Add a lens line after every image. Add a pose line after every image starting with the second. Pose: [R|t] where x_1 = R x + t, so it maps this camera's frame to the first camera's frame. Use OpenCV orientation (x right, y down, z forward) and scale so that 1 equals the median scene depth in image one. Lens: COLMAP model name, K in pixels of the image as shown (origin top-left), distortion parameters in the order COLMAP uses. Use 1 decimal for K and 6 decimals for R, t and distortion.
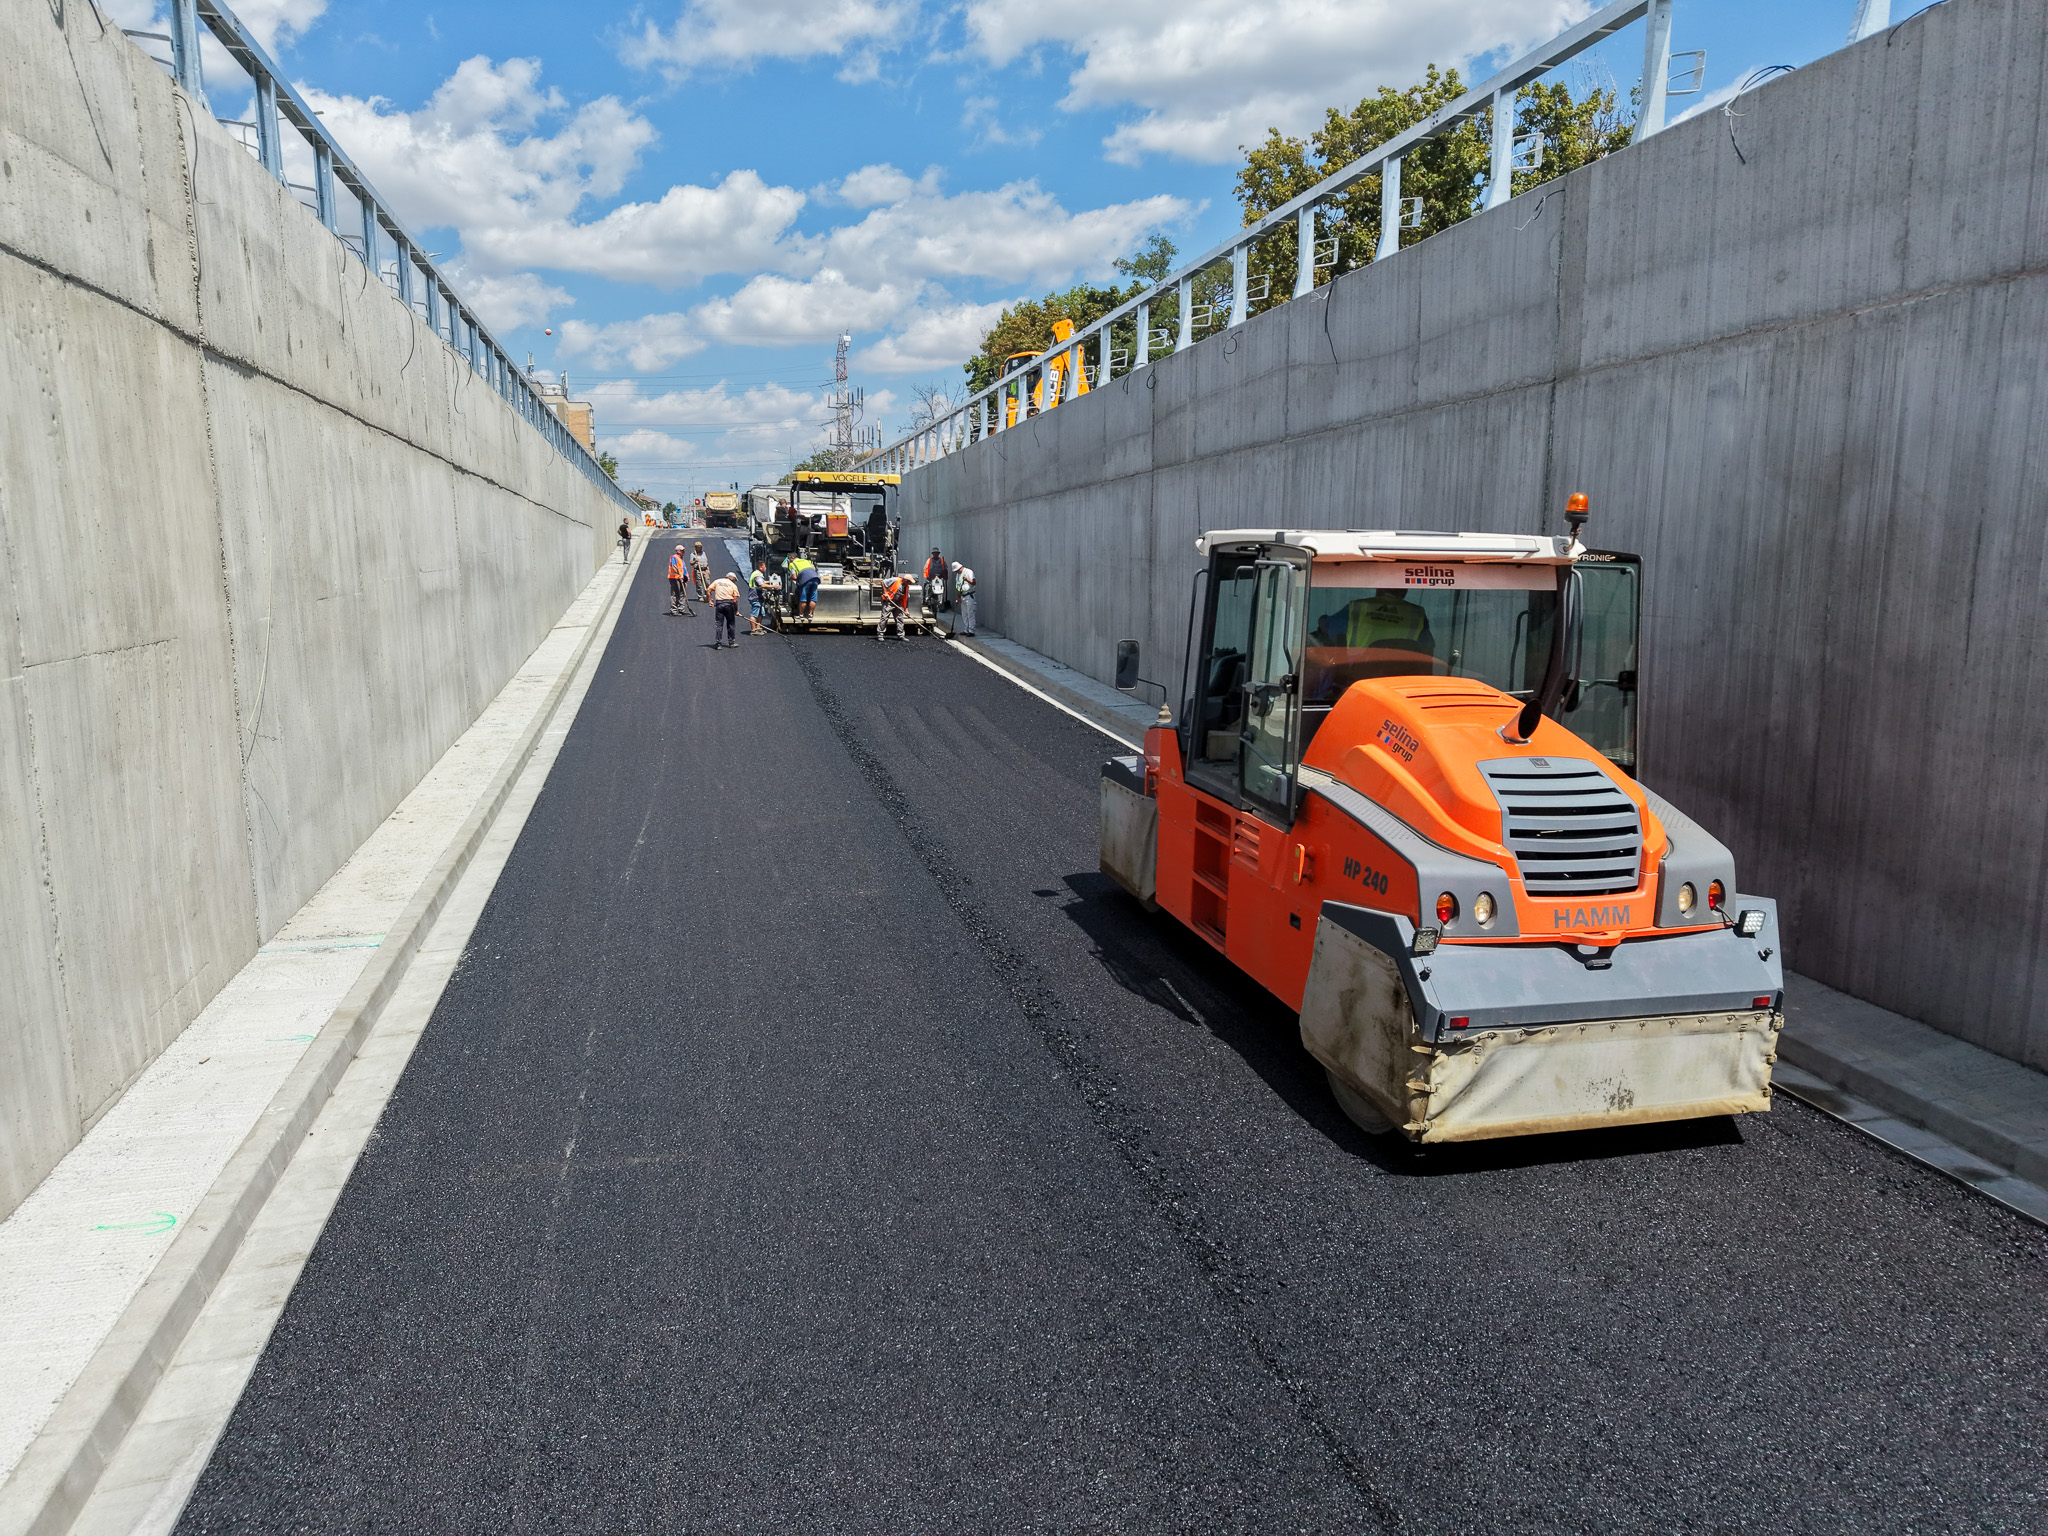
lens RADIAL K [[1394.0, 0, 1037.0], [0, 1394.0, 767.8], [0, 0, 1]] dist [0.029638, -0.021445]
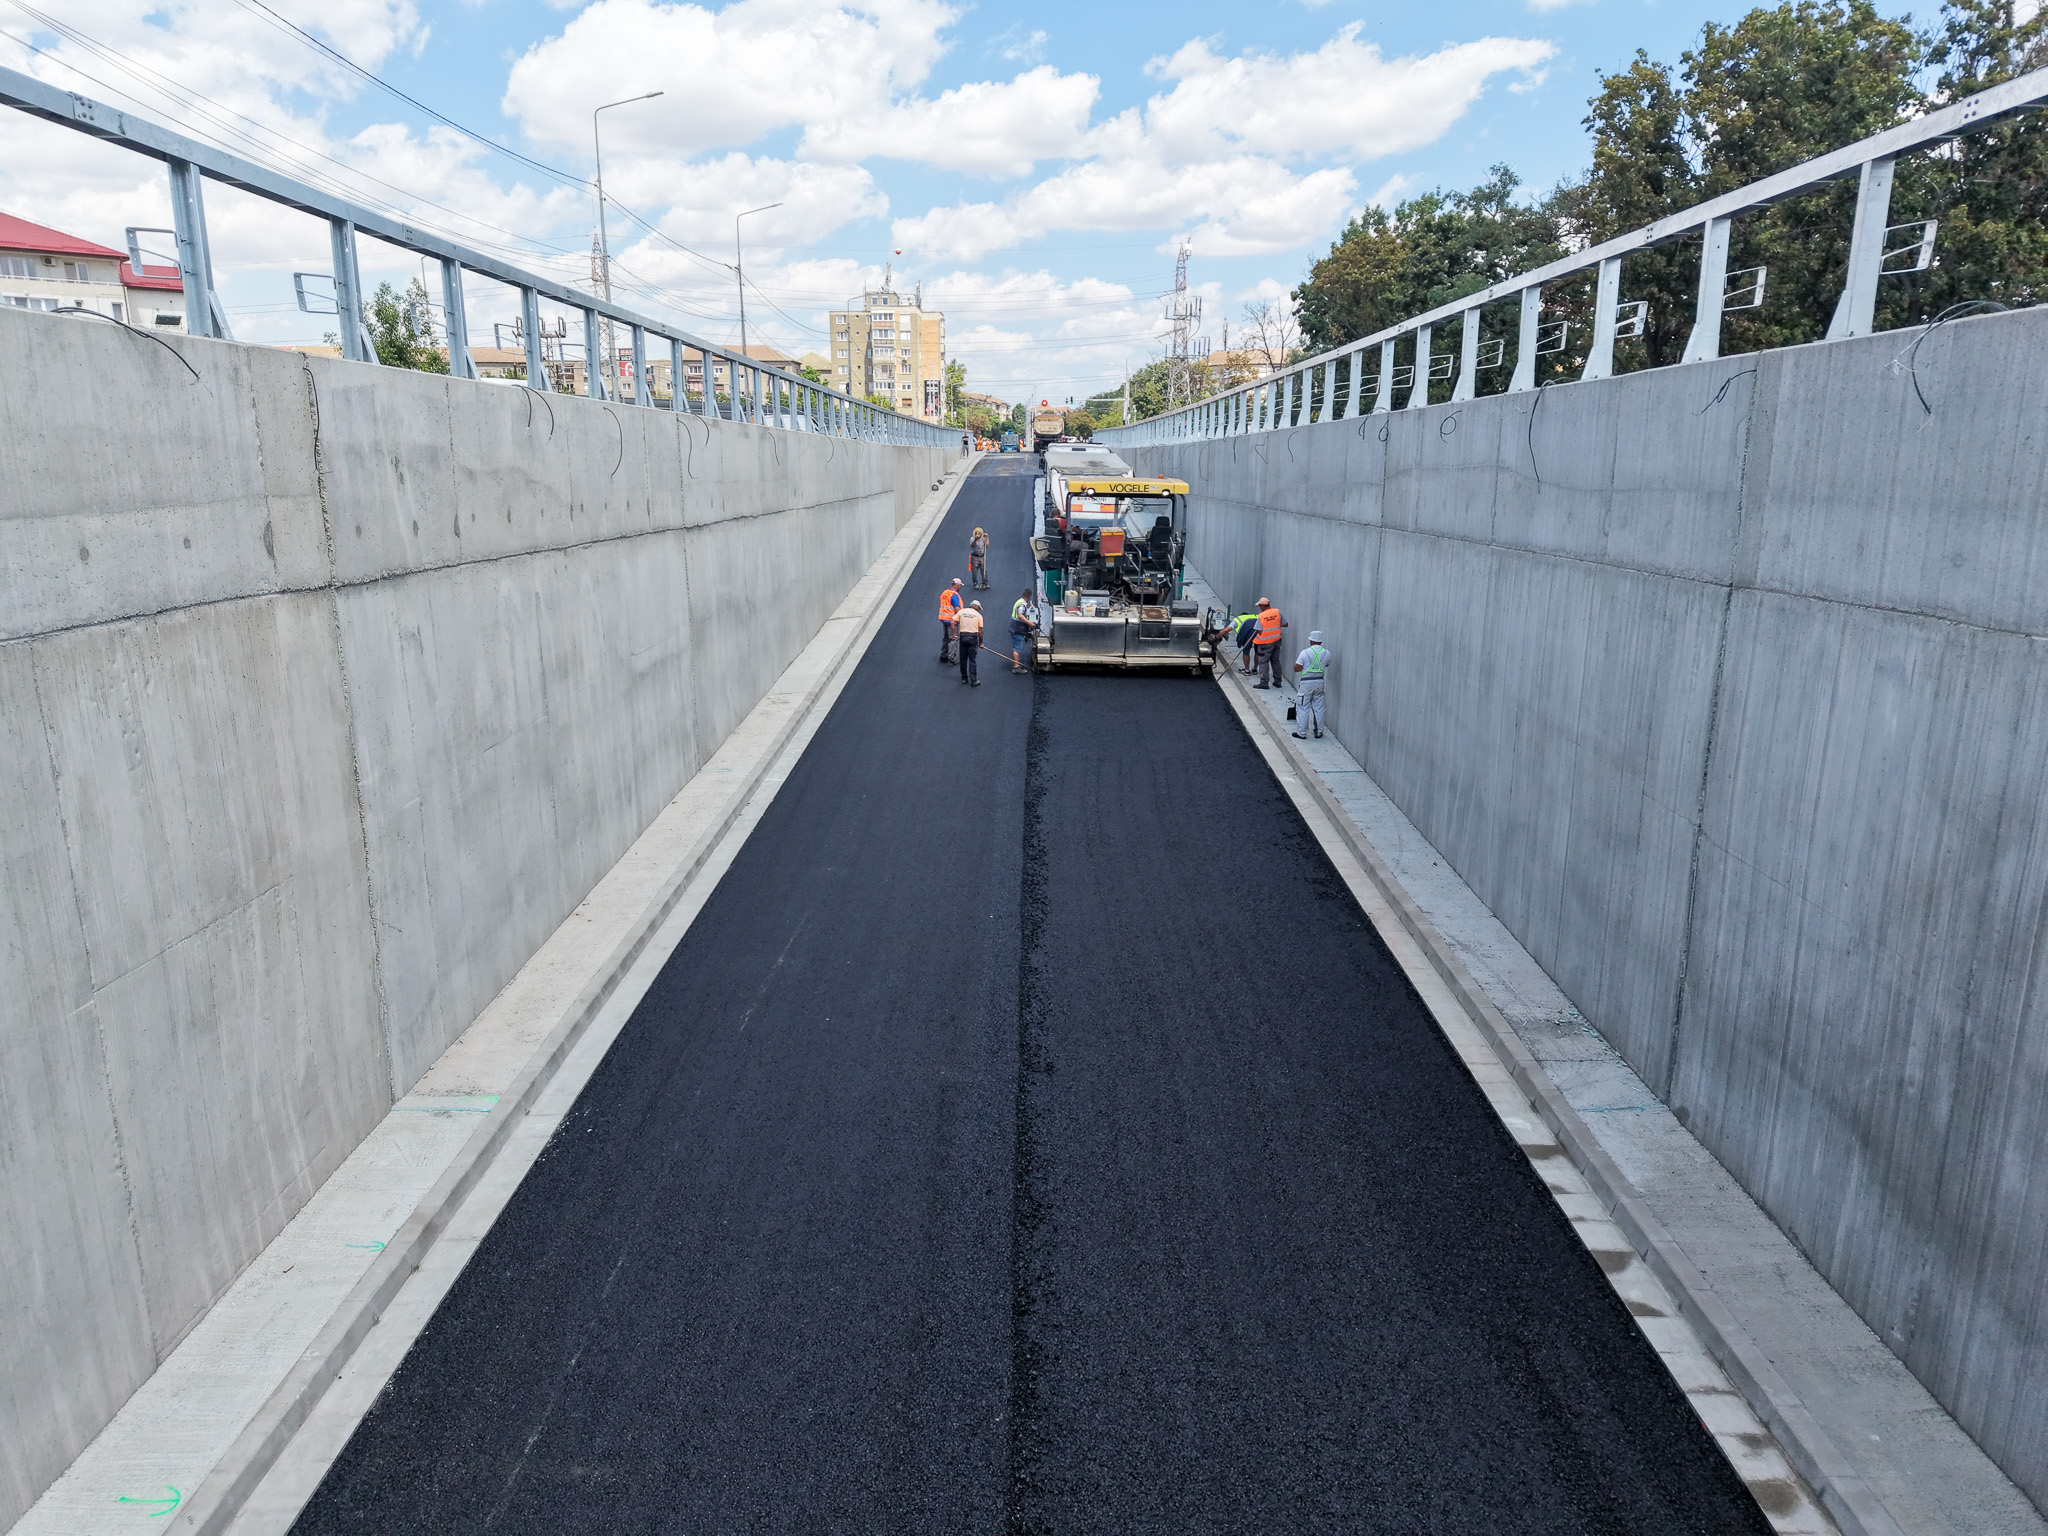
lens RADIAL K [[1394.0, 0, 1022.9], [0, 1394.0, 773.3], [0, 0, 1]] dist [0.029638, -0.021445]
pose [[0.968457, 0.062358, -0.241253, 0.186935], [-0.044223, 0.995824, 0.079872, -0.244527], [0.245226, -0.066683, 0.967170, 0.051900]]
